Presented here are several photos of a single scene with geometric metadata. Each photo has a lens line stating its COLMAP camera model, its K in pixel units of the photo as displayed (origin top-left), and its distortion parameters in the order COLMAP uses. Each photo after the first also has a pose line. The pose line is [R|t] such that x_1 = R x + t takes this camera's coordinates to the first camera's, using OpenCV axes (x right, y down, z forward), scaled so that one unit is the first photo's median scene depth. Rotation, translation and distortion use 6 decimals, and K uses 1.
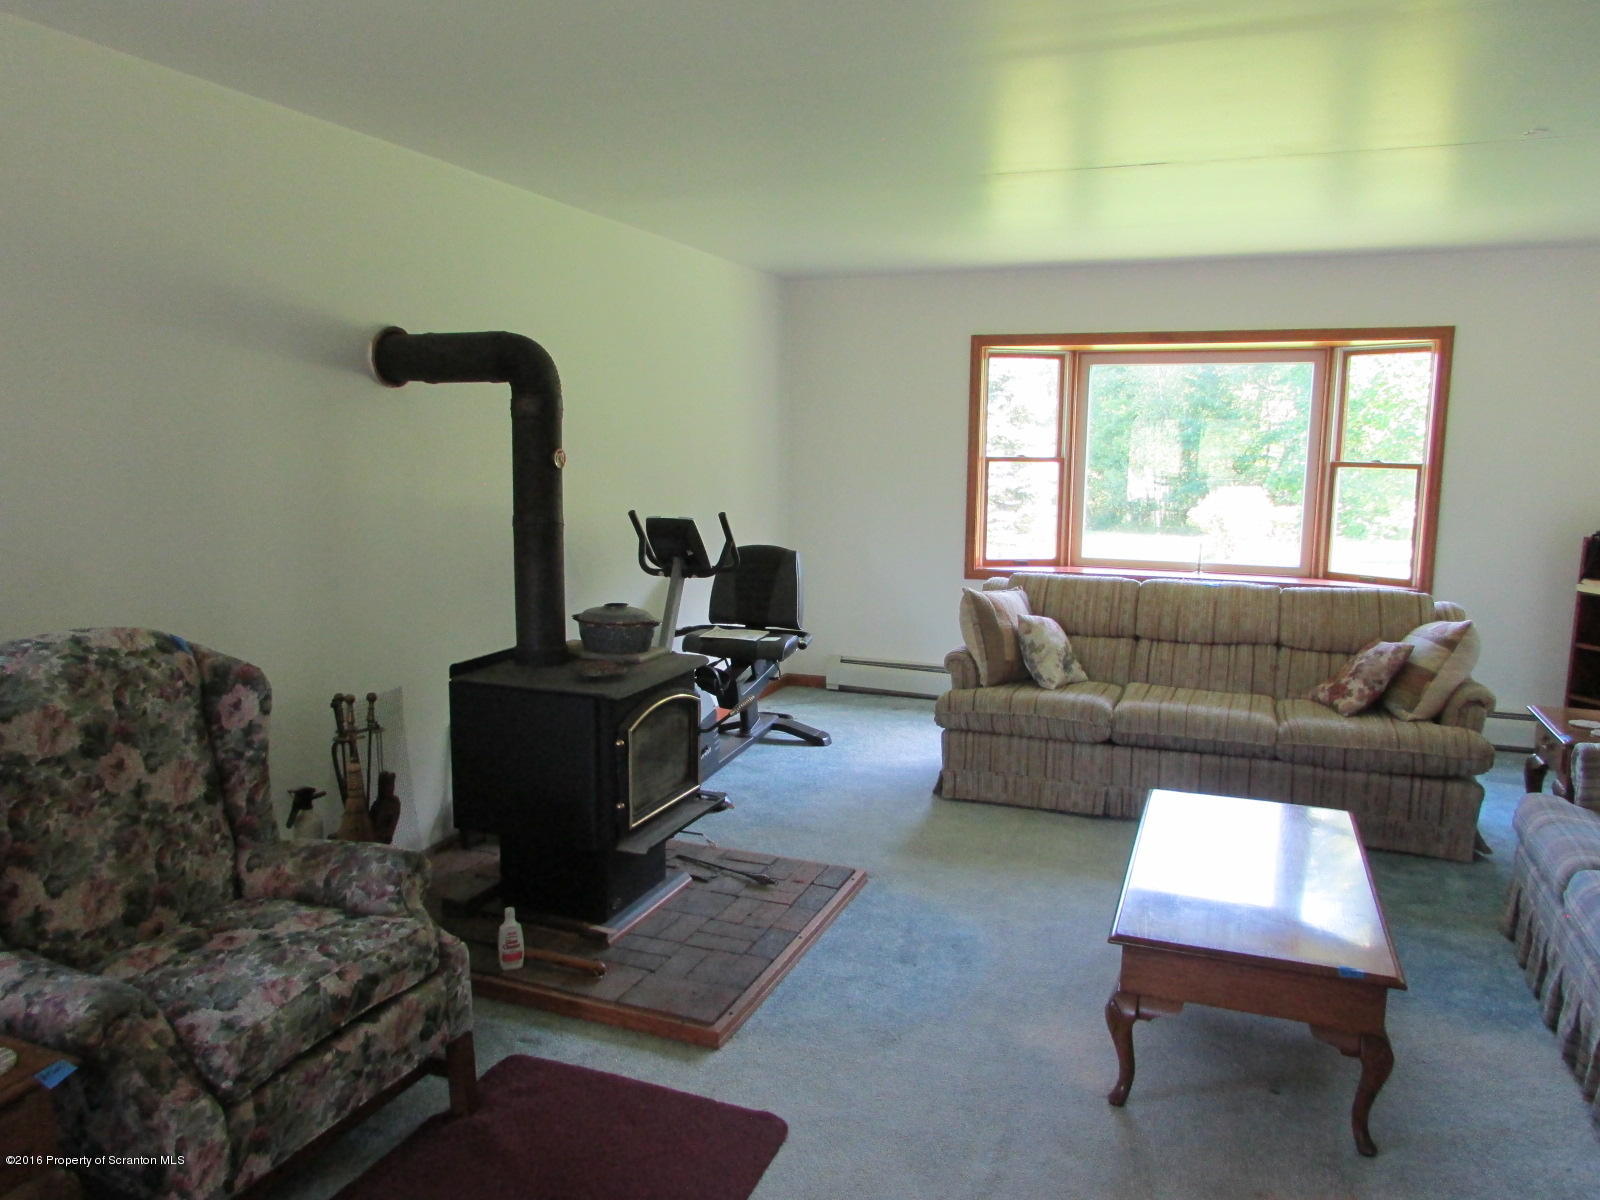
lens RADIAL K [[1135.3, 0, 802.6], [0, 1135.3, 597.8], [0, 0, 1]] dist [-0.025614, 0.002236]
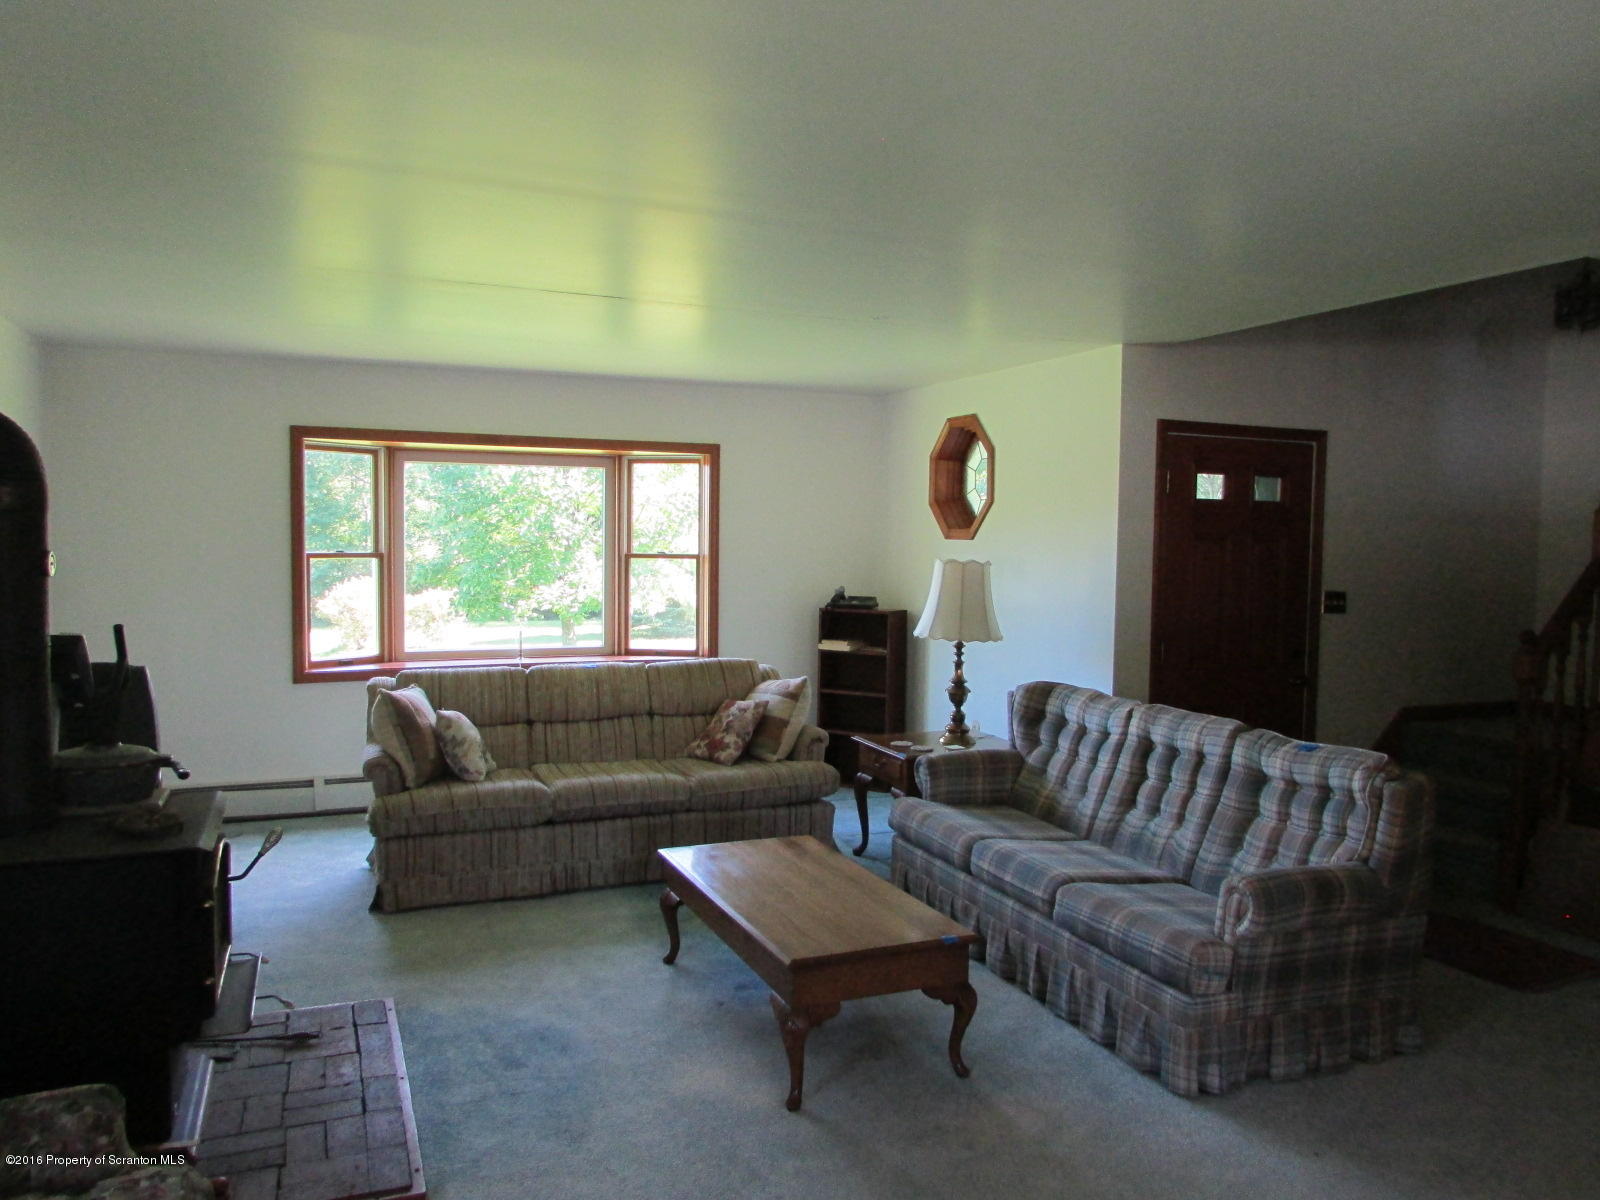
lens RADIAL K [[1135.3, 0, 794.0], [0, 1135.3, 602.7], [0, 0, 1]] dist [-0.025614, 0.002236]
pose [[0.722670, -0.040688, 0.689995, -0.271010], [0.092350, 0.994999, -0.038049, -0.013686], [-0.684996, 0.091218, 0.722814, 0.060702]]
